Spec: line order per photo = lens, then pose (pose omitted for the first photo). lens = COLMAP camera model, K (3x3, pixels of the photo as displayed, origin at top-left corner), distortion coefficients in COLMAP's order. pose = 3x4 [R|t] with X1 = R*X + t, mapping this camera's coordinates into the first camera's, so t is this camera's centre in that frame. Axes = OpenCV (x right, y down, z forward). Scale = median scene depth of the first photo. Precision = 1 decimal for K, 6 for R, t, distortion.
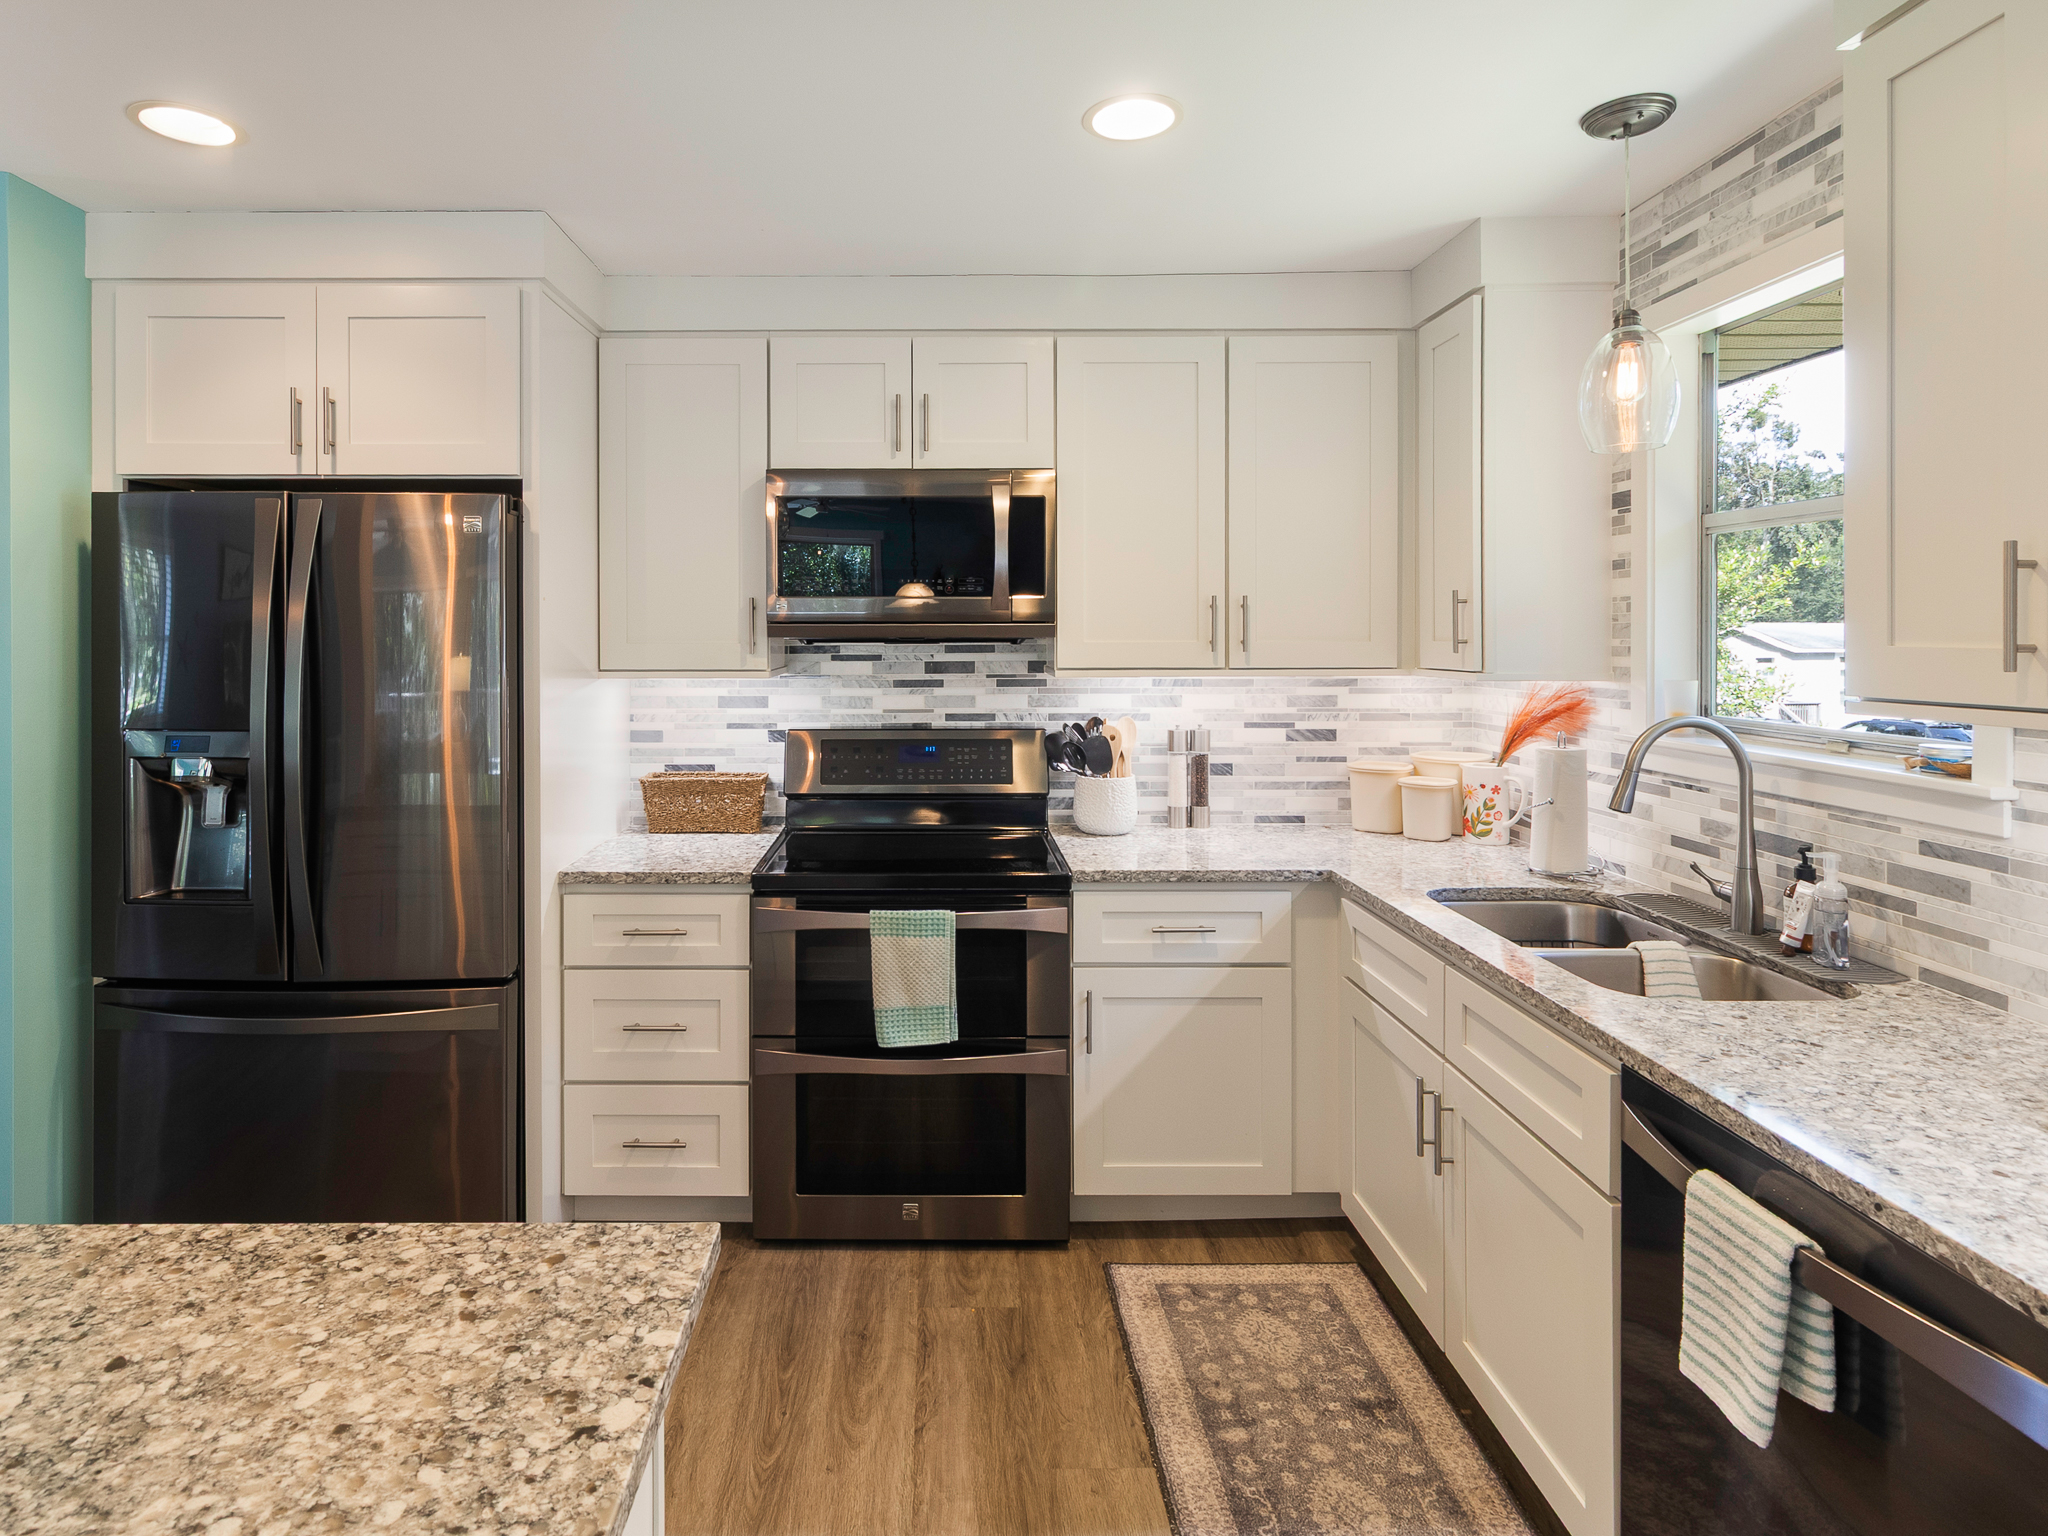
lens RADIAL K [[1120.9, 0, 935.9], [0, 1120.9, 667.0], [0, 0, 1]] dist [-0.003730, 0.001363]
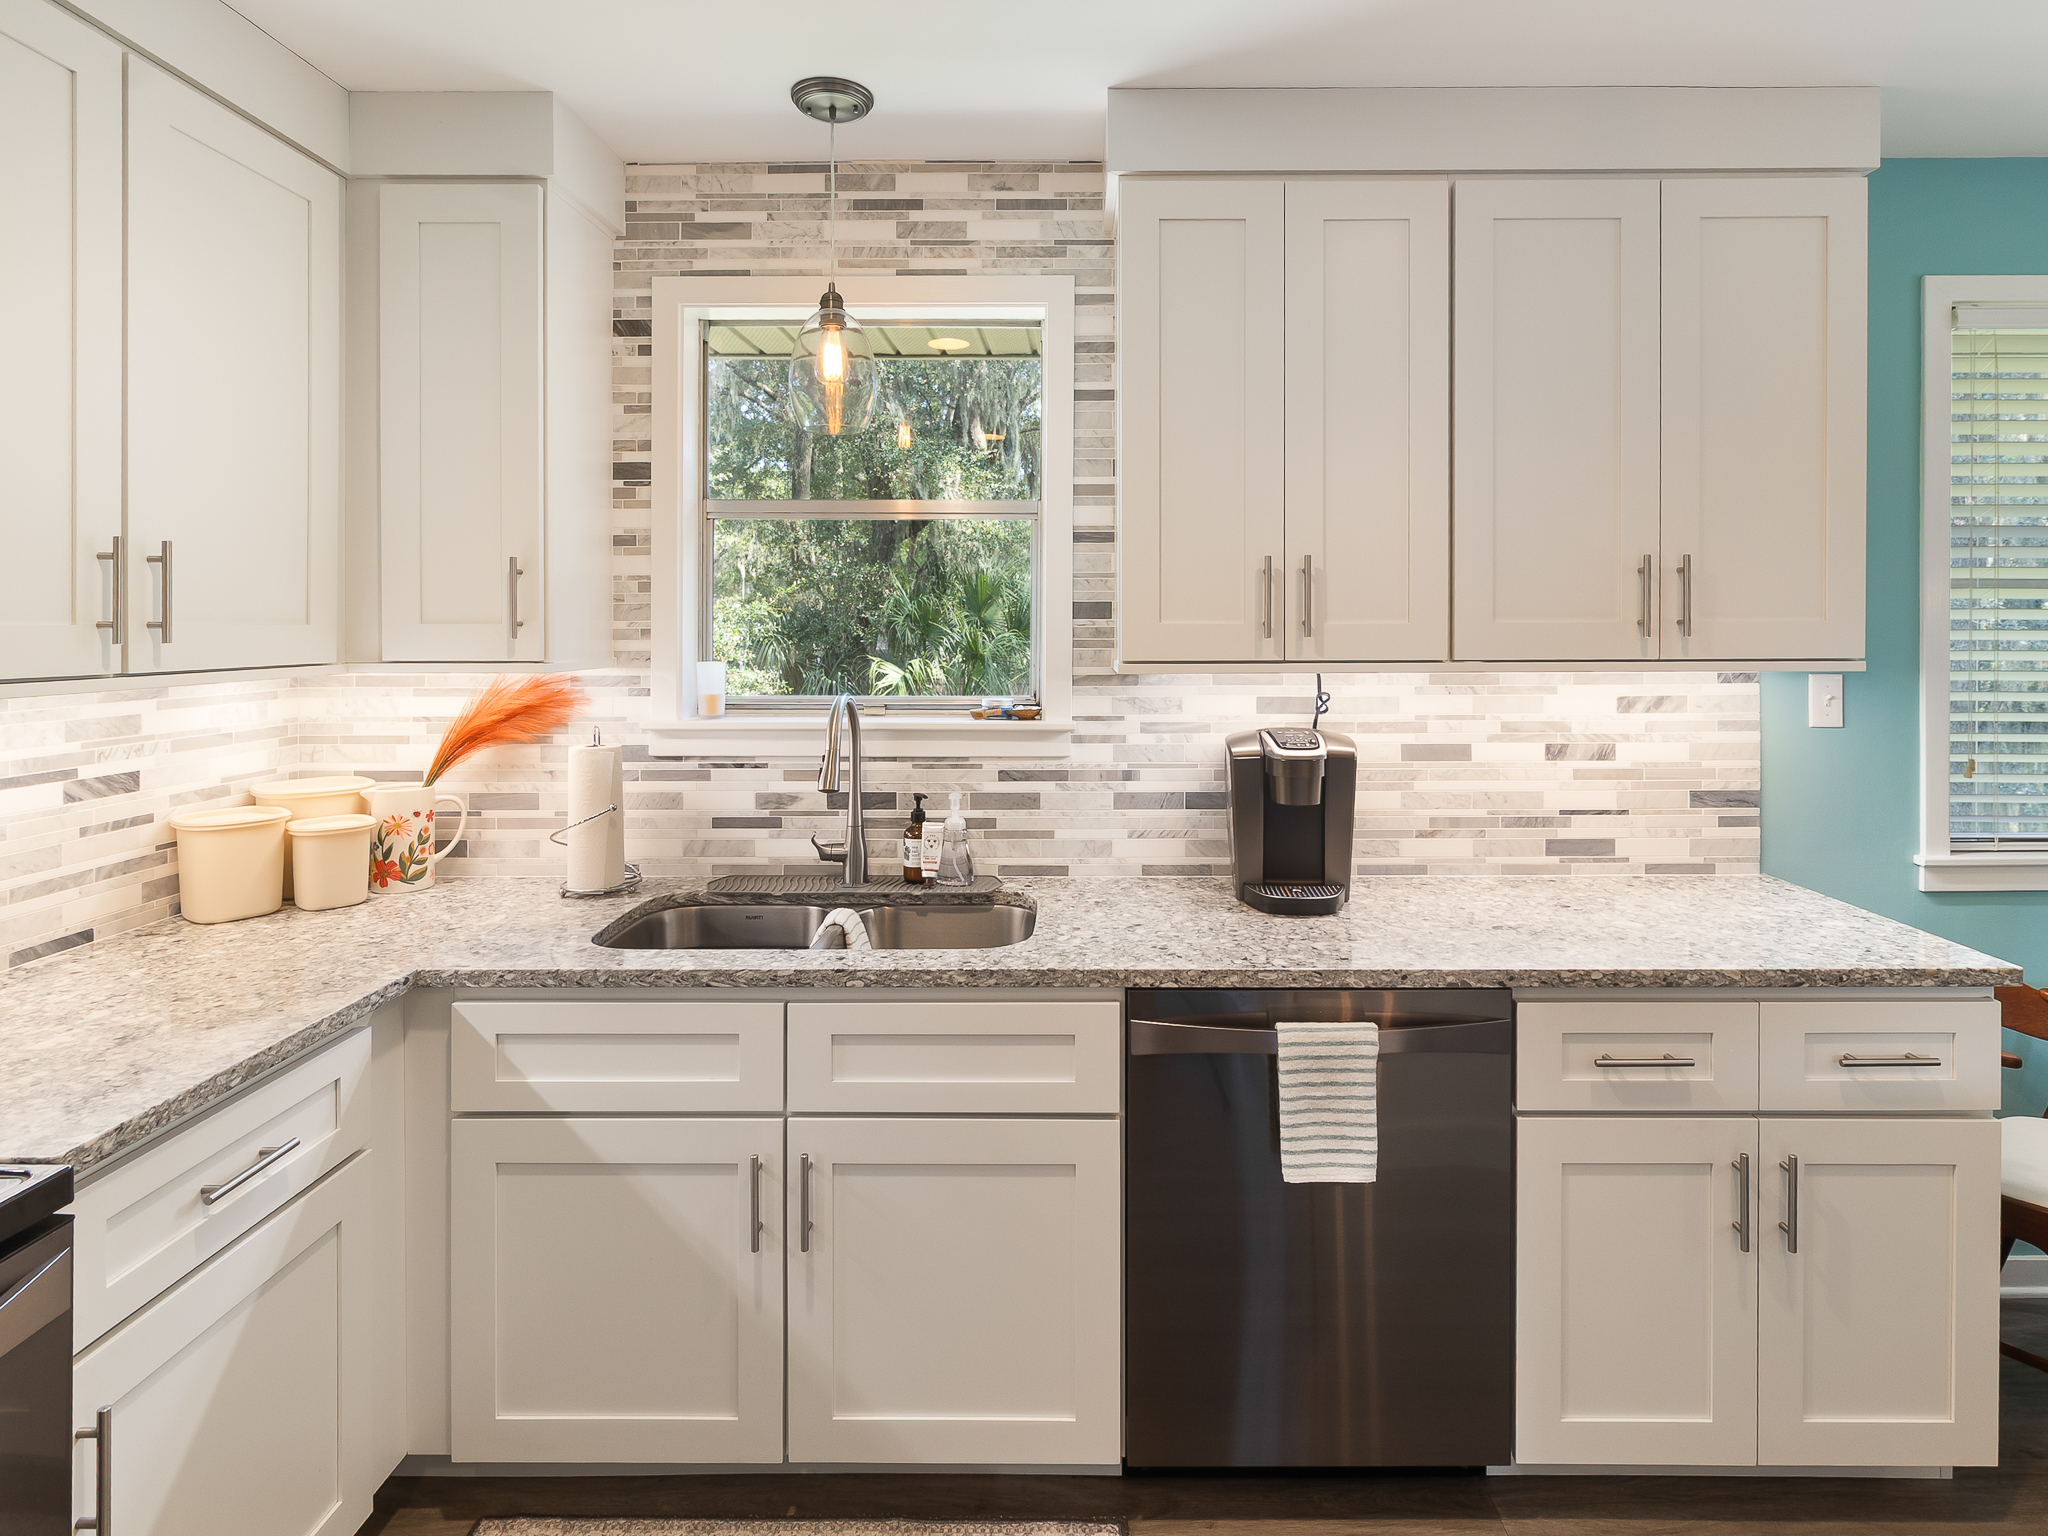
lens RADIAL K [[1132.6, 0, 1065.4], [0, 1132.6, 659.6], [0, 0, 1]] dist [0.002339, 0.000944]
pose [[-0.000819, -0.028884, 0.999582, -0.308058], [0.029327, 0.999152, 0.028896, -0.008722], [-0.999570, 0.029339, 0.000029, 0.618571]]
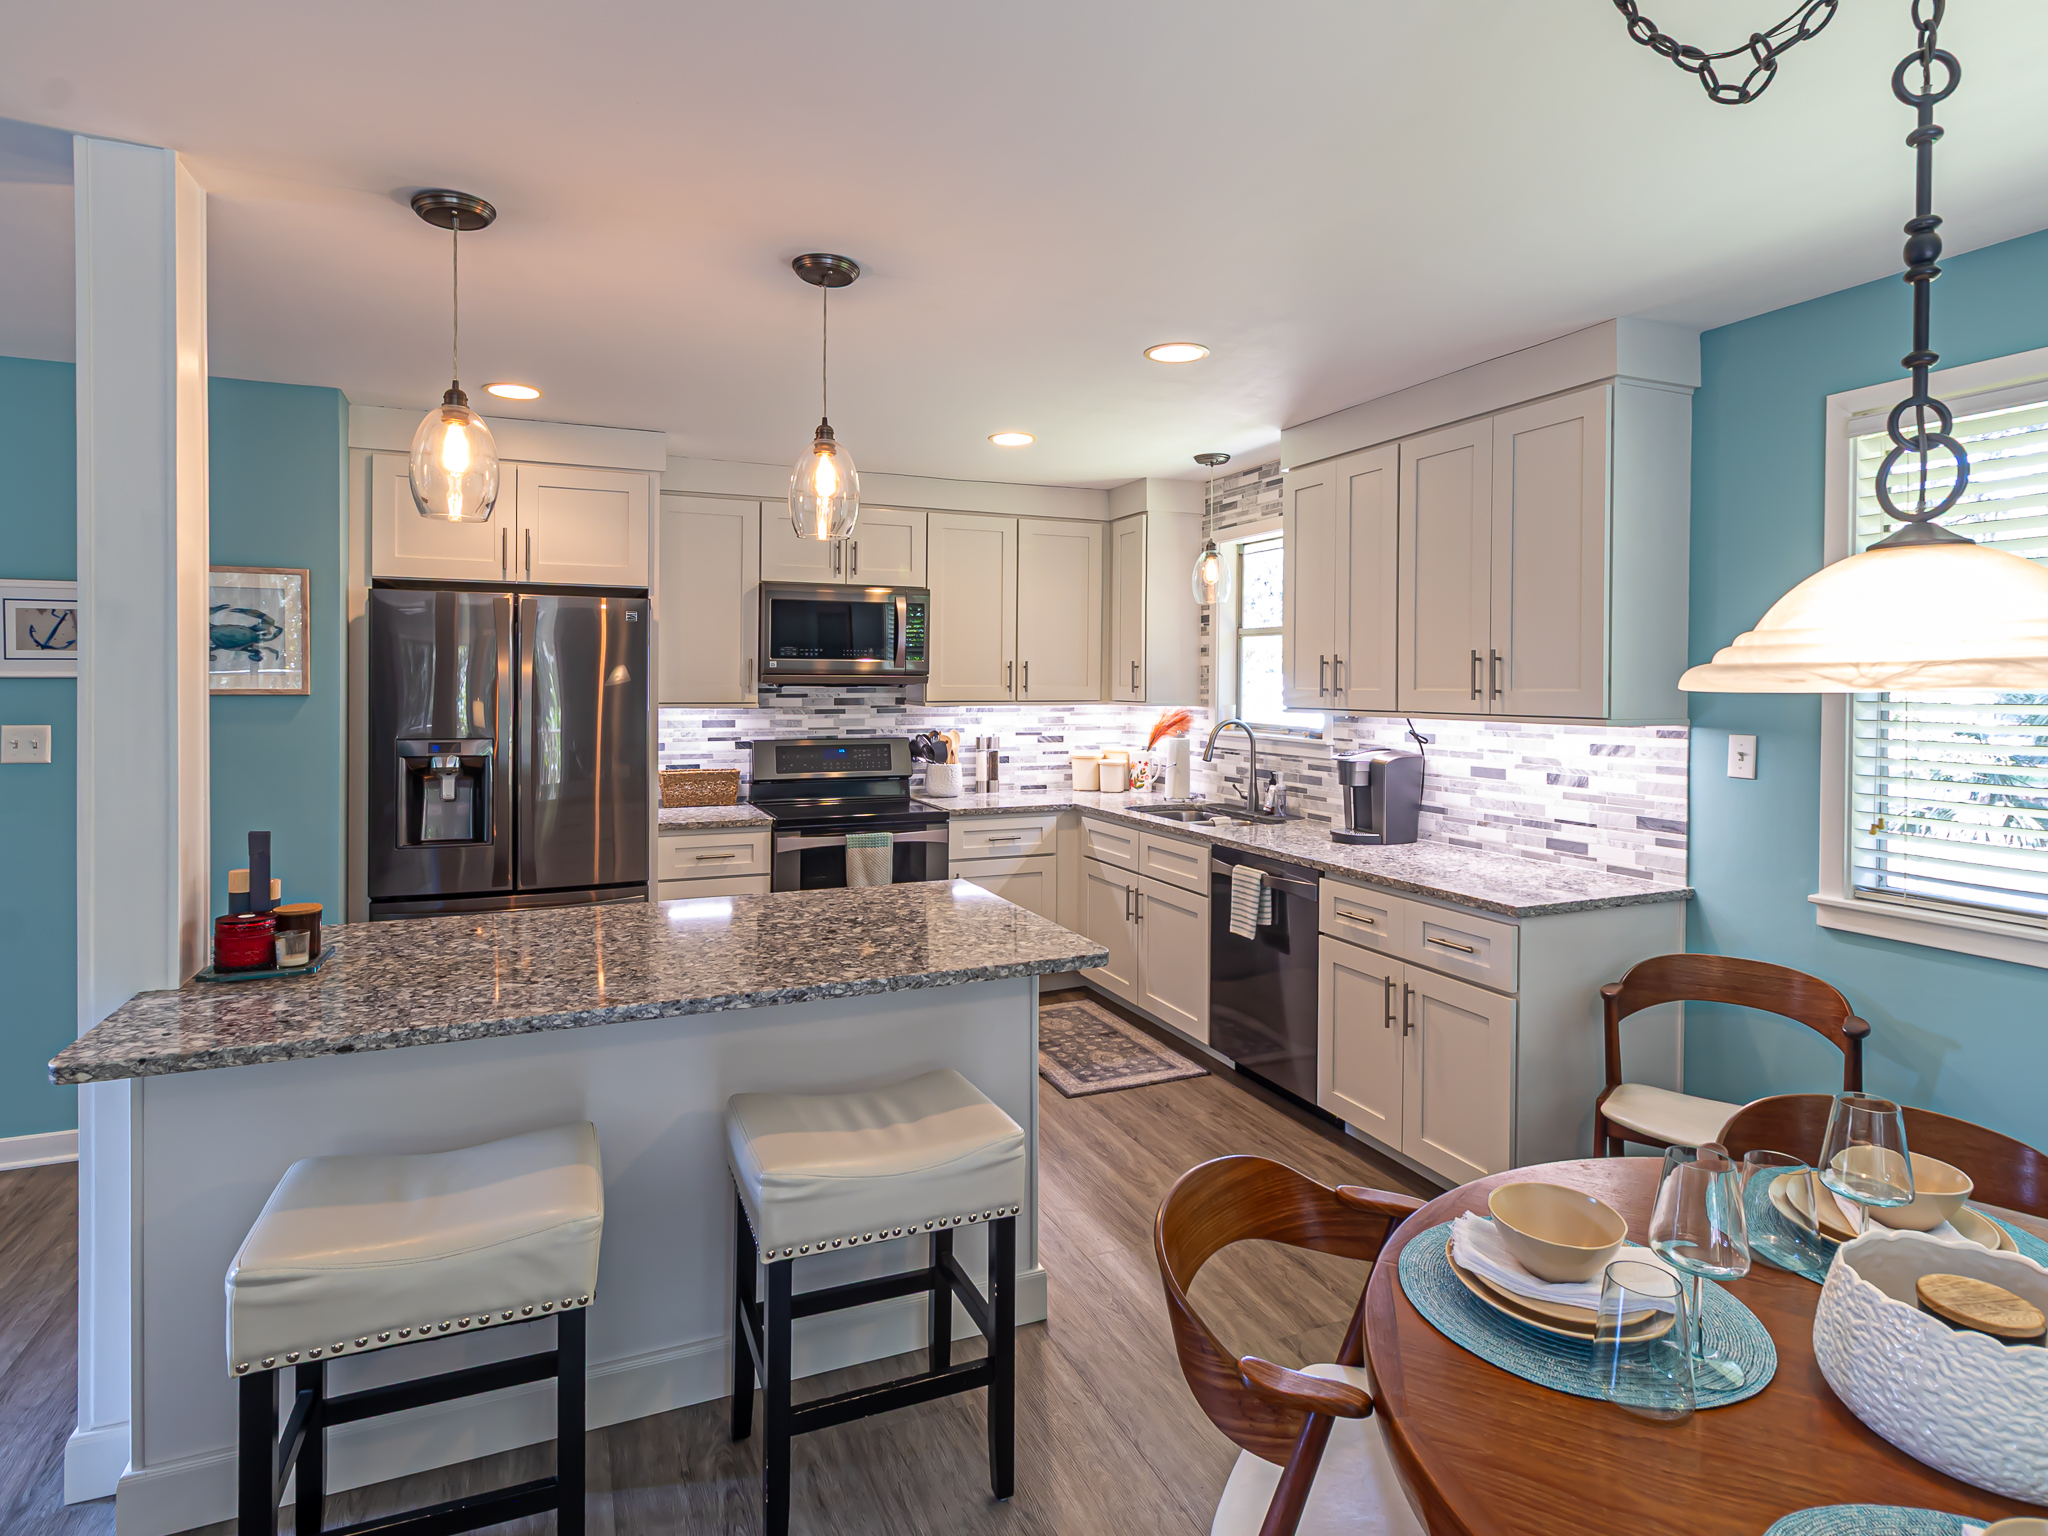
lens RADIAL K [[1111.3, 0, 1003.6], [0, 1111.3, 783.4], [0, 0, 1]] dist [-0.001493, -0.000078]
pose [[0.922914, -0.030783, 0.383773, -0.507411], [0.005943, 0.997819, 0.065744, 0.018022], [-0.384959, -0.058396, 0.921084, -0.735780]]
